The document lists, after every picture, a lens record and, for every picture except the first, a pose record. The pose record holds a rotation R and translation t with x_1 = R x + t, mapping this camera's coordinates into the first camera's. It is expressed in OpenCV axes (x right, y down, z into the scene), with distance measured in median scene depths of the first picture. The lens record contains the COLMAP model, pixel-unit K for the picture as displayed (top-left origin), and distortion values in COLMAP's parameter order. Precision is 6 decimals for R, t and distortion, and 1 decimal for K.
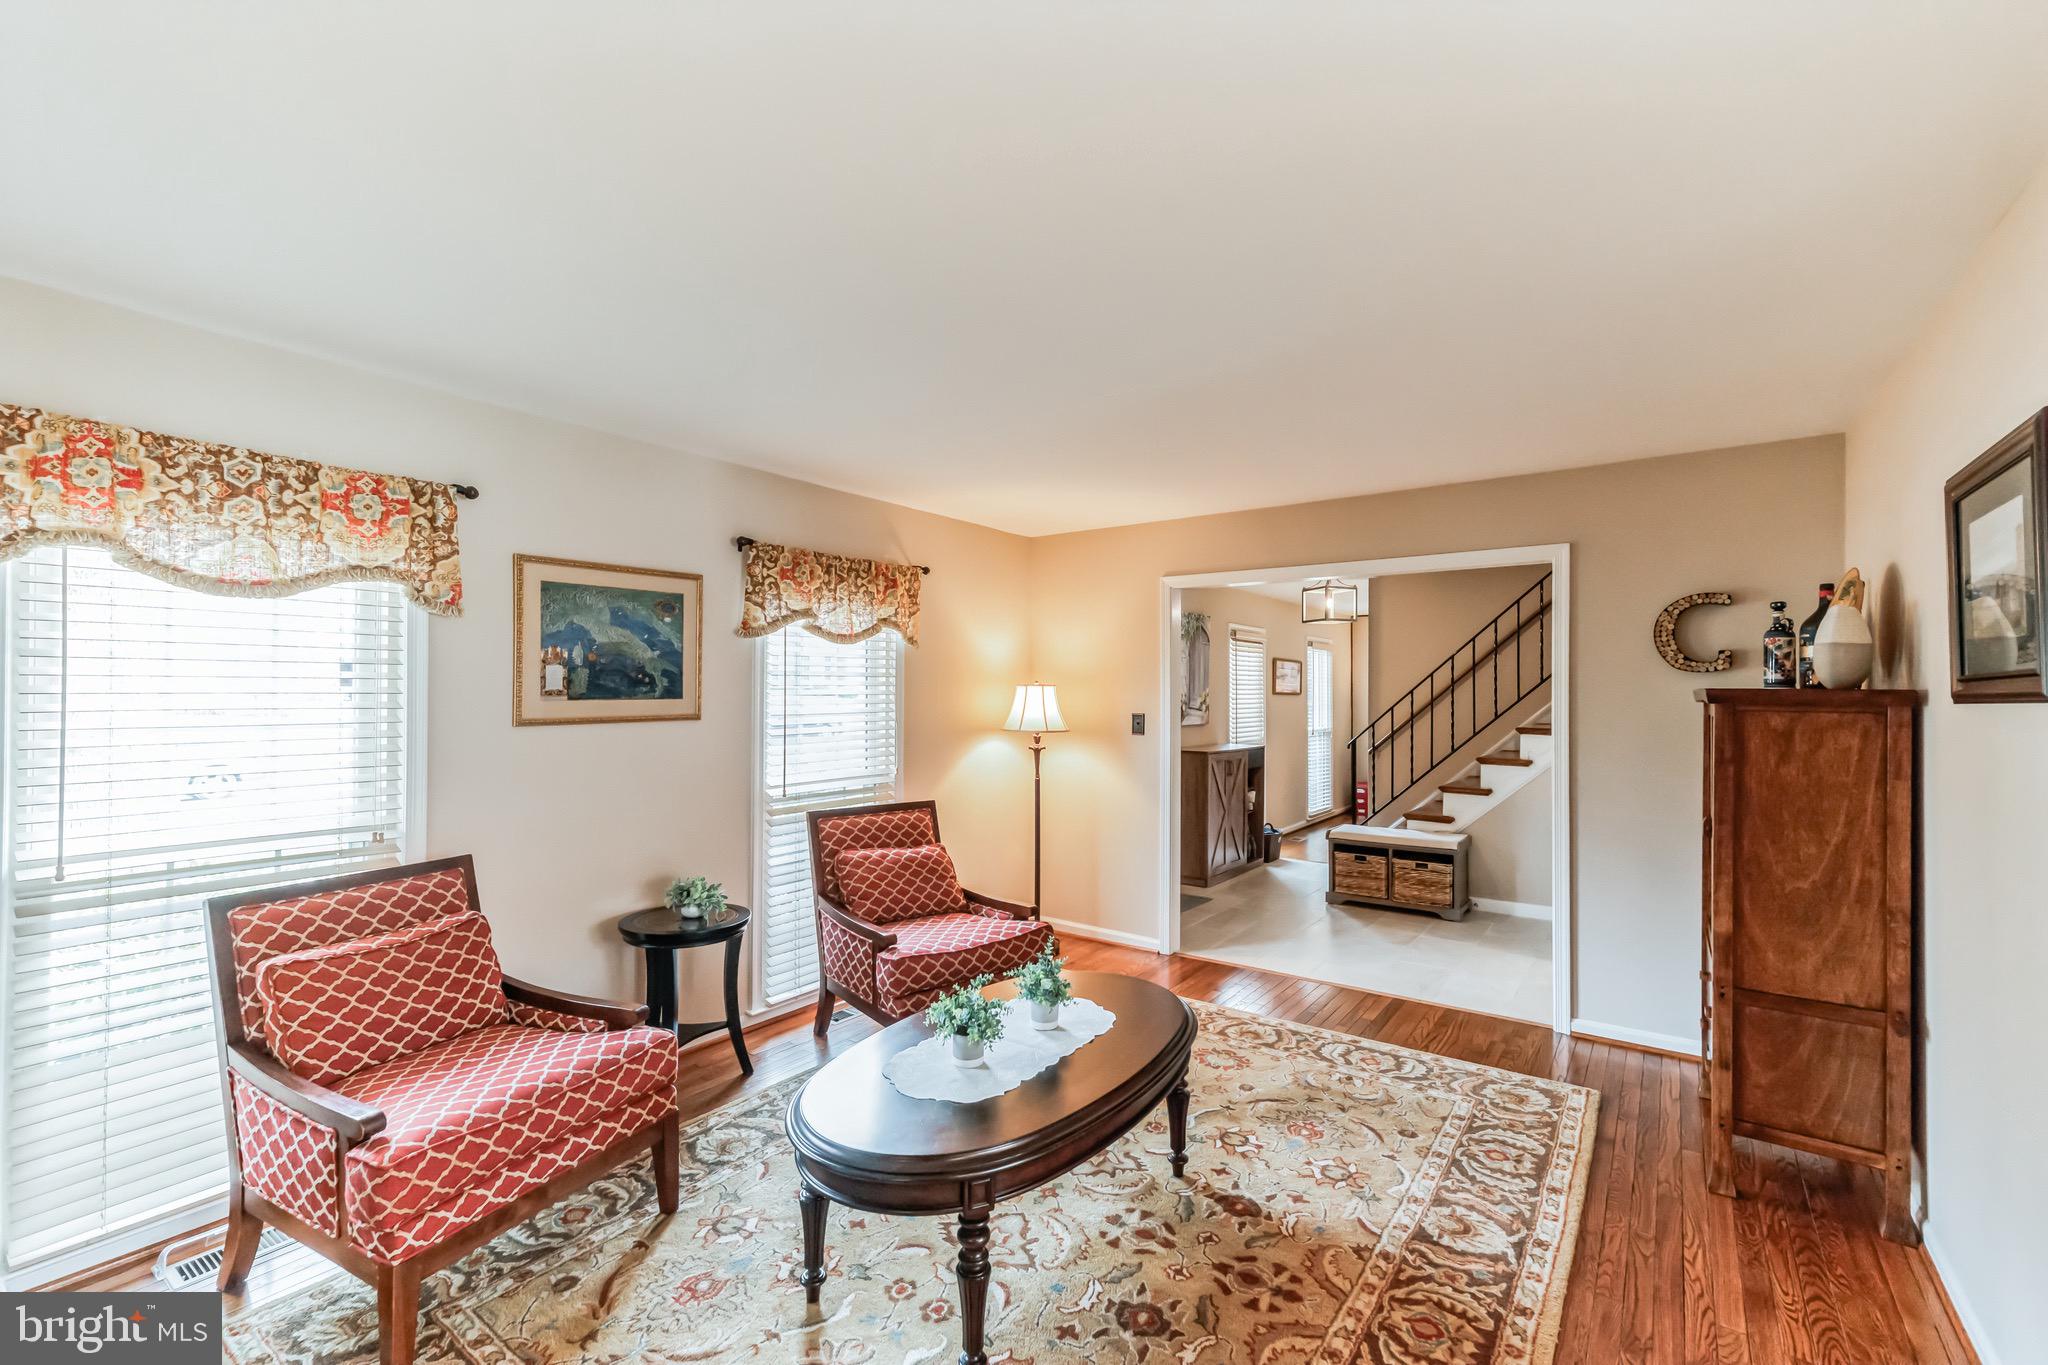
lens RADIAL K [[883.5, 0, 1016.2], [0, 883.5, 691.9], [0, 0, 1]] dist [-0.044562, -0.000646]
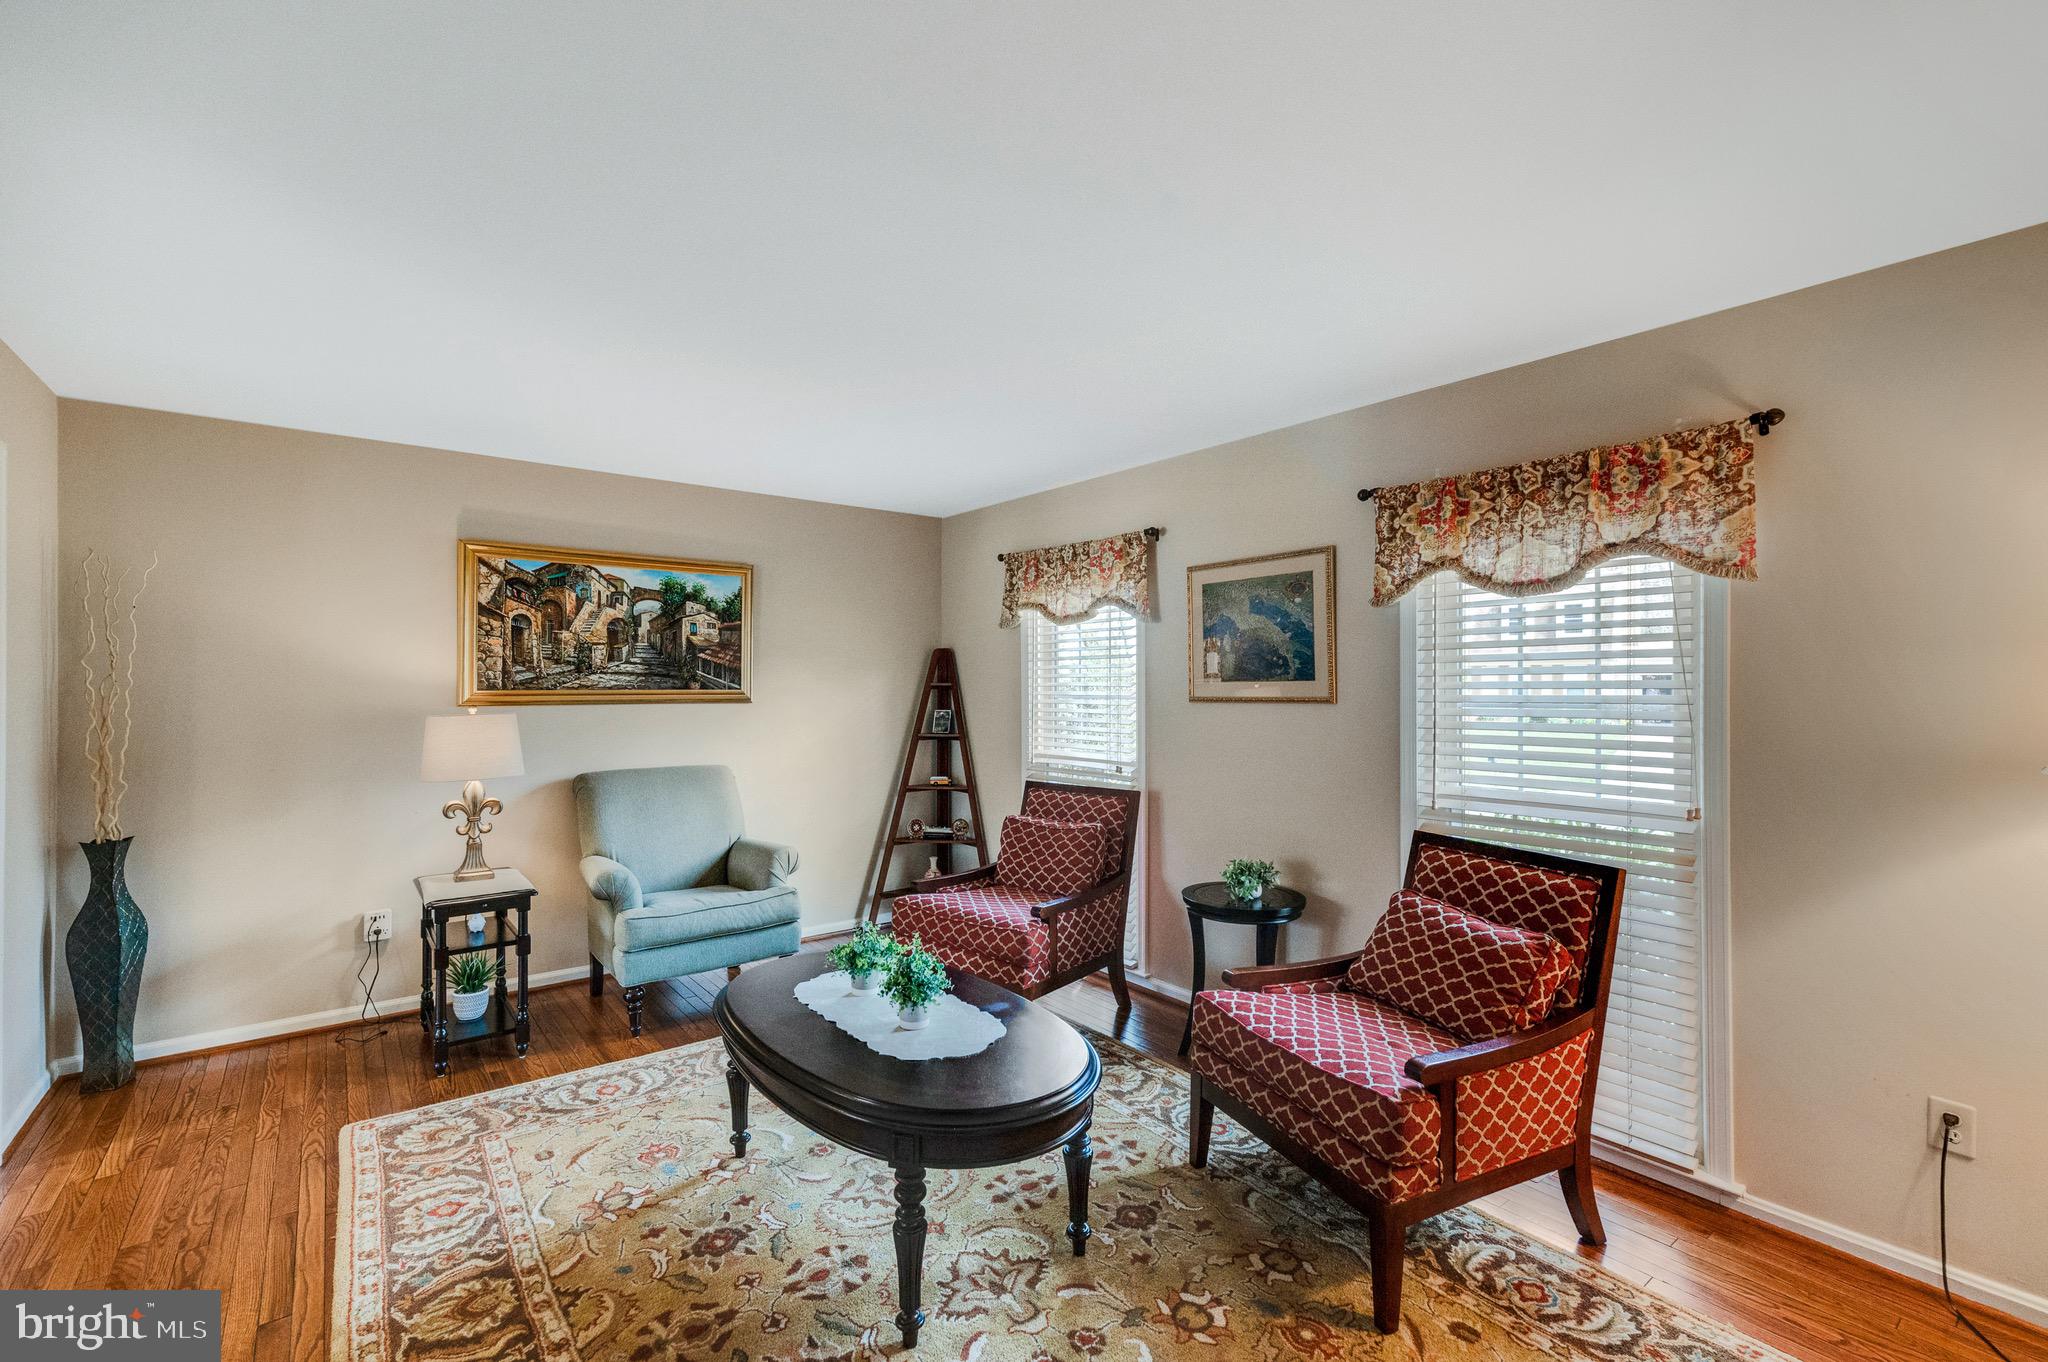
lens RADIAL K [[911.7, 0, 1015.4], [0, 911.7, 681.6], [0, 0, 1]] dist [0.019998, -0.000048]
pose [[-0.297252, 0.002688, -0.954795, 0.667240], [0.009715, 0.999953, -0.000209, 0.005883], [0.954750, -0.009338, -0.297264, 0.989911]]
